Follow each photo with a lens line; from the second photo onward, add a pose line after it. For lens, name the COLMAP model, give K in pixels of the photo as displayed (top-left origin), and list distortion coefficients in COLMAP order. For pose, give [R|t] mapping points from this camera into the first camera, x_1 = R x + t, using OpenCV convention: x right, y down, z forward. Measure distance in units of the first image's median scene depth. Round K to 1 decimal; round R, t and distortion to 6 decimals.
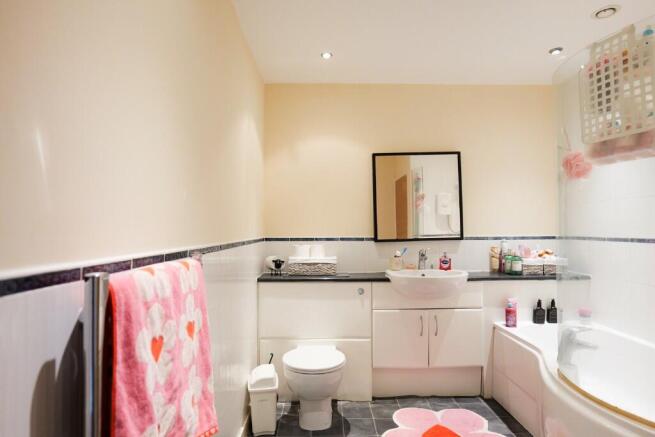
lens RADIAL K [[393.2, 0, 327.3], [0, 393.2, 219.2], [0, 0, 1]] dist [-0.004093, -0.000350]
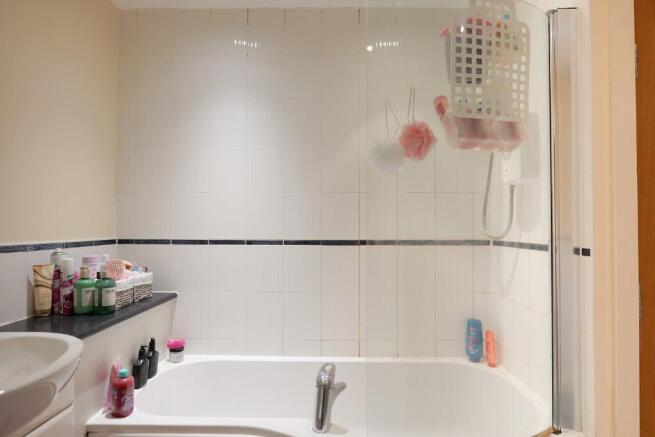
lens RADIAL K [[393.2, 0, 327.2], [0, 393.2, 219.1], [0, 0, 1]] dist [-0.004093, -0.000350]
pose [[0.036667, 0.026244, 0.998983, -0.051837], [-0.029016, 0.999262, -0.025186, 0.017470], [-0.998906, -0.028063, 0.037401, 0.686789]]
